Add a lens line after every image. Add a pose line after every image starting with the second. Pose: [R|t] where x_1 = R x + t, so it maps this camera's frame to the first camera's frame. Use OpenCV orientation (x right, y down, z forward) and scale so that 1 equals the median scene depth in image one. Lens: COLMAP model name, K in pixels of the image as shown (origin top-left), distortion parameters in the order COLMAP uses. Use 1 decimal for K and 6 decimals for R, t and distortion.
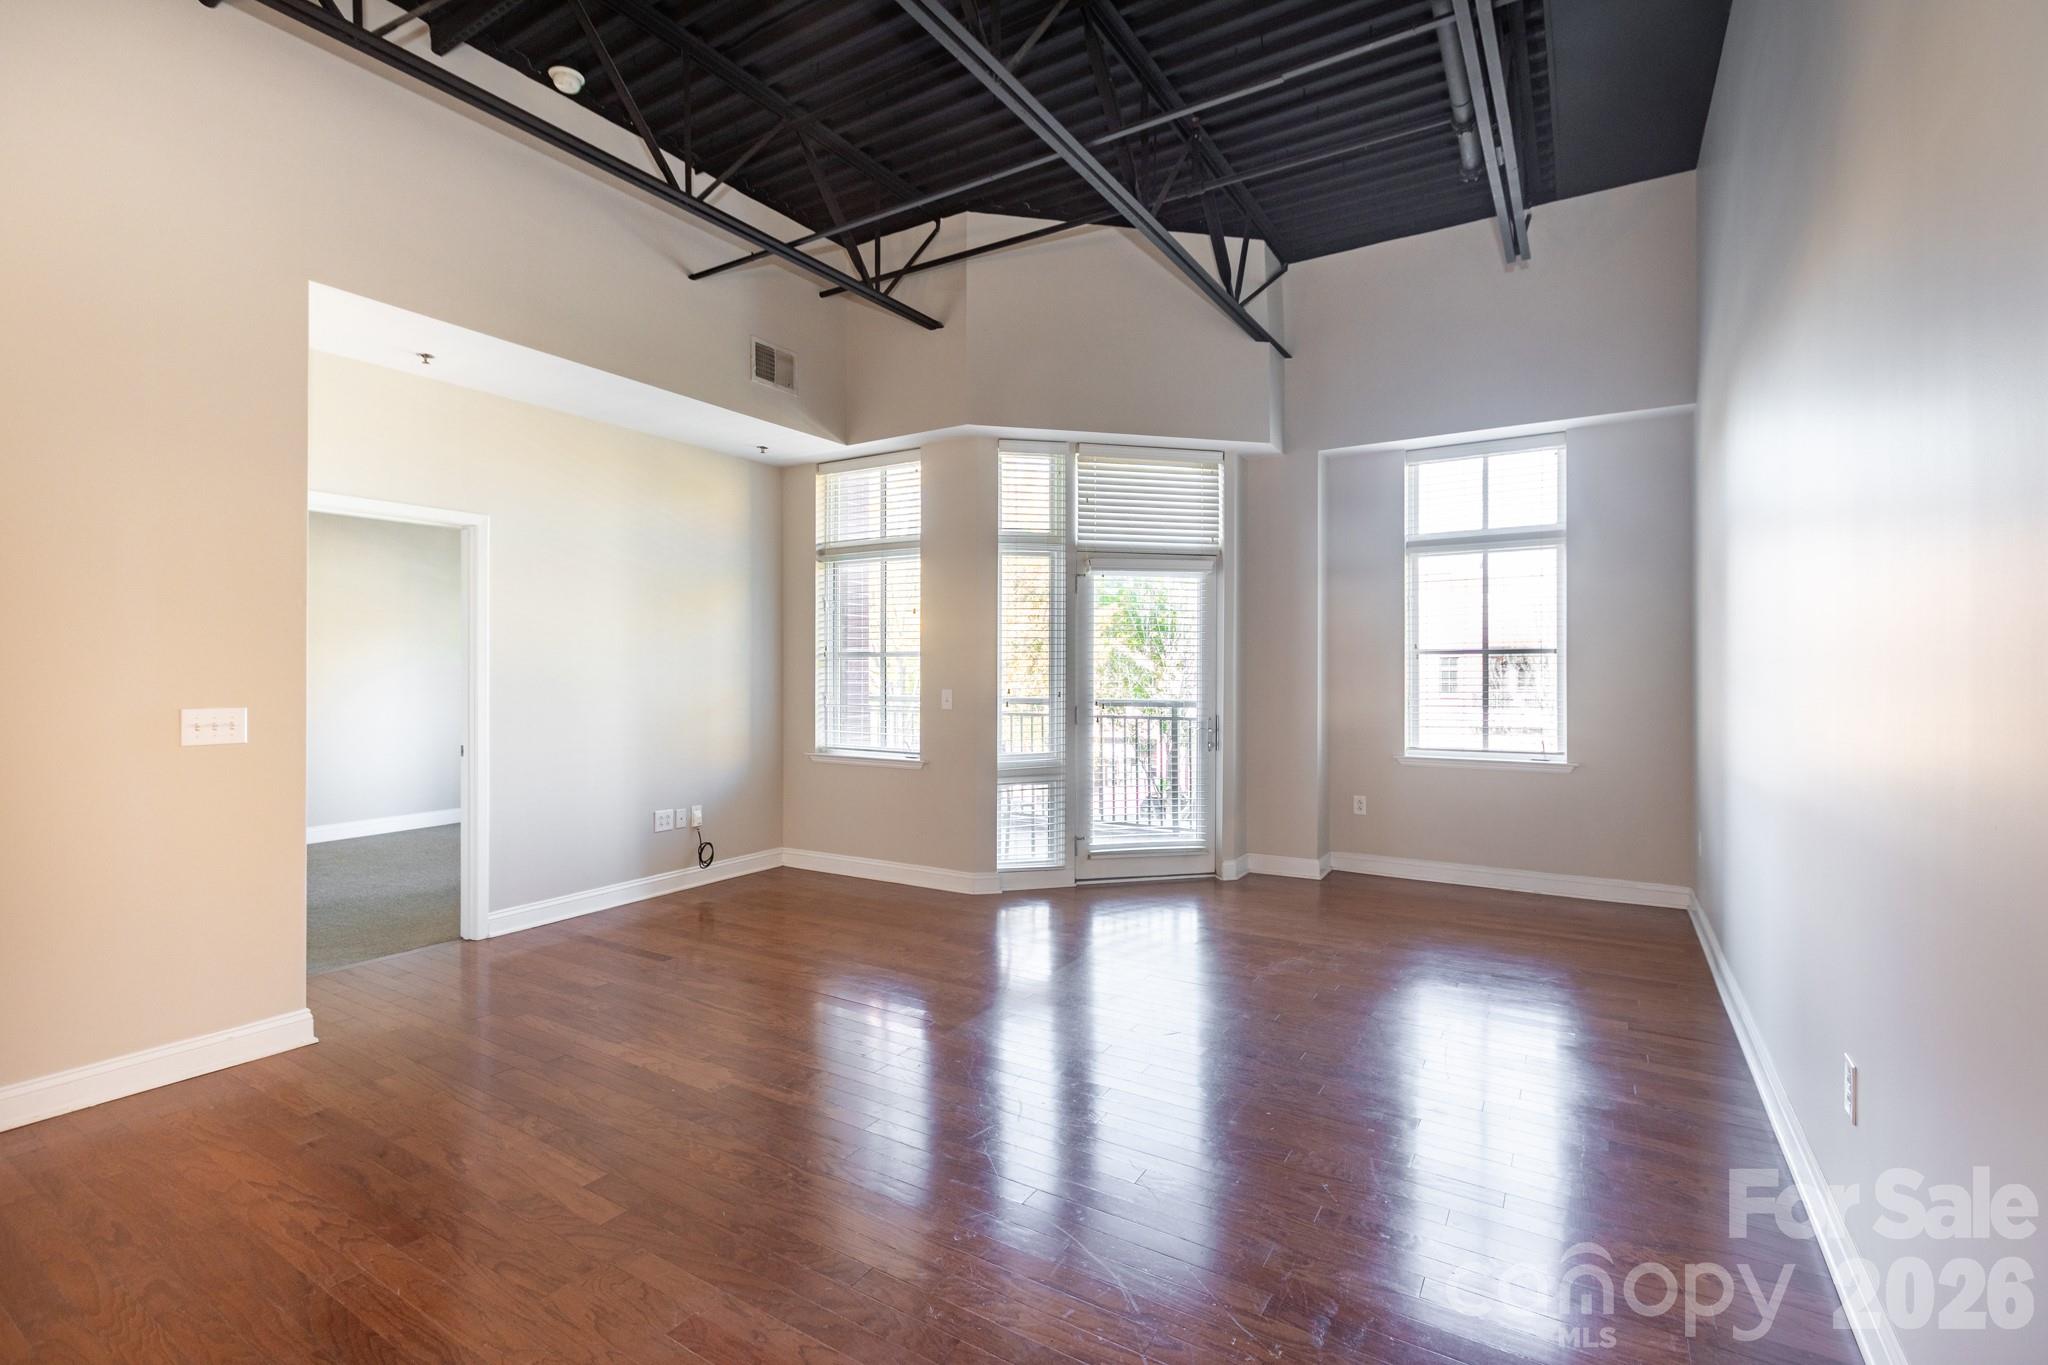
lens RADIAL K [[835.4, 0, 1071.3], [0, 835.4, 674.3], [0, 0, 1]] dist [-0.025848, 0.000062]
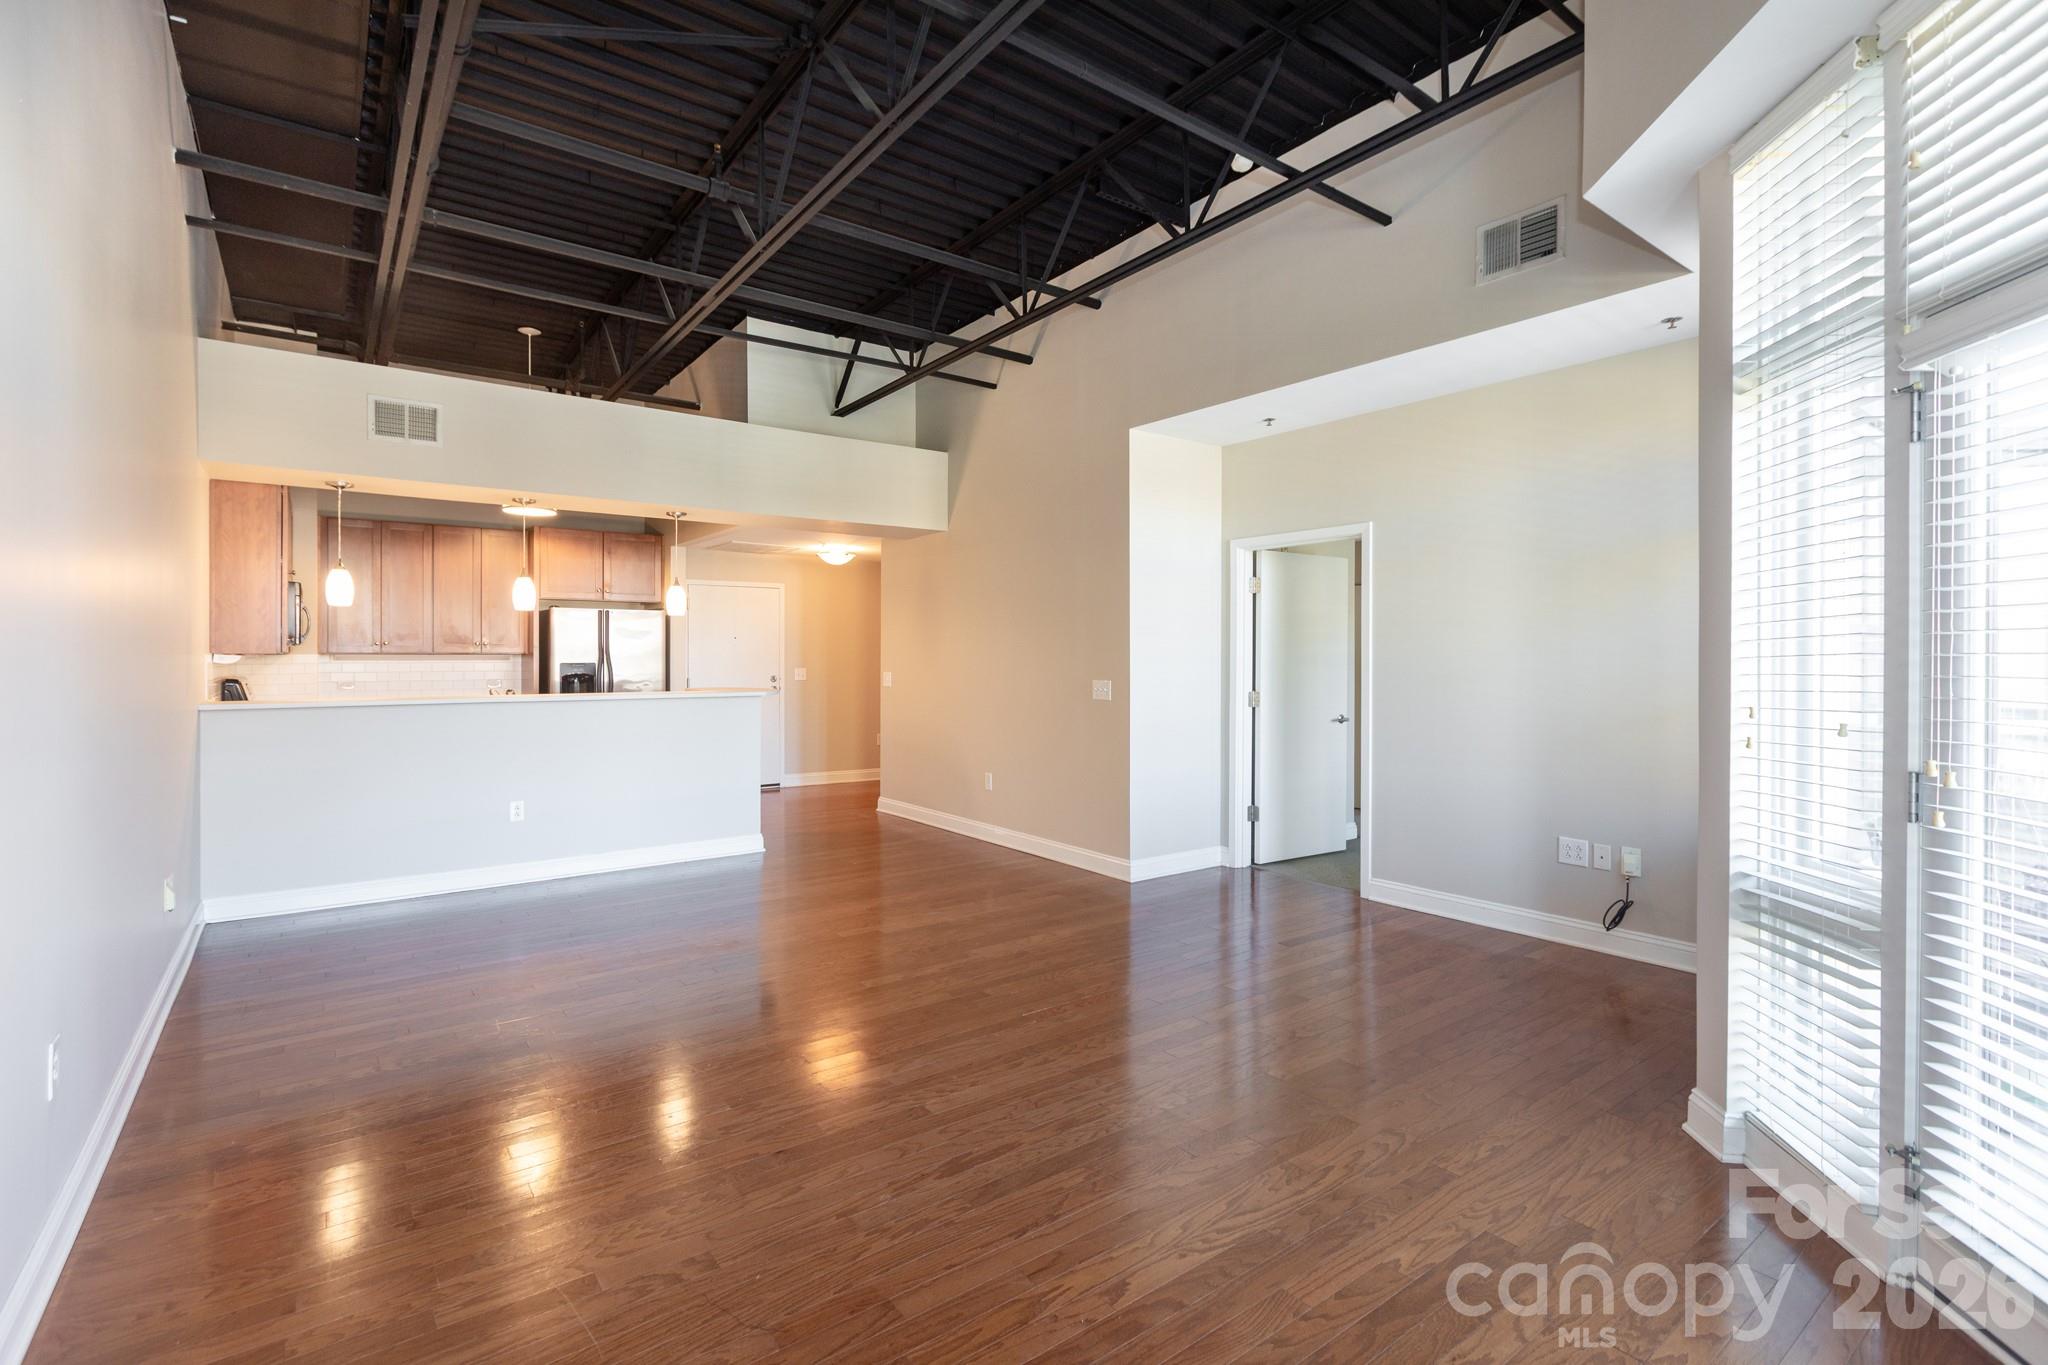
lens RADIAL K [[928.1, 0, 1017.4], [0, 928.1, 674.8], [0, 0, 1]] dist [-0.001432, 0.000254]
pose [[-0.352279, 0.013041, -0.935804, 0.575580], [-0.000213, 0.999902, 0.014014, -0.005309], [0.935895, 0.005136, -0.352242, 0.902311]]
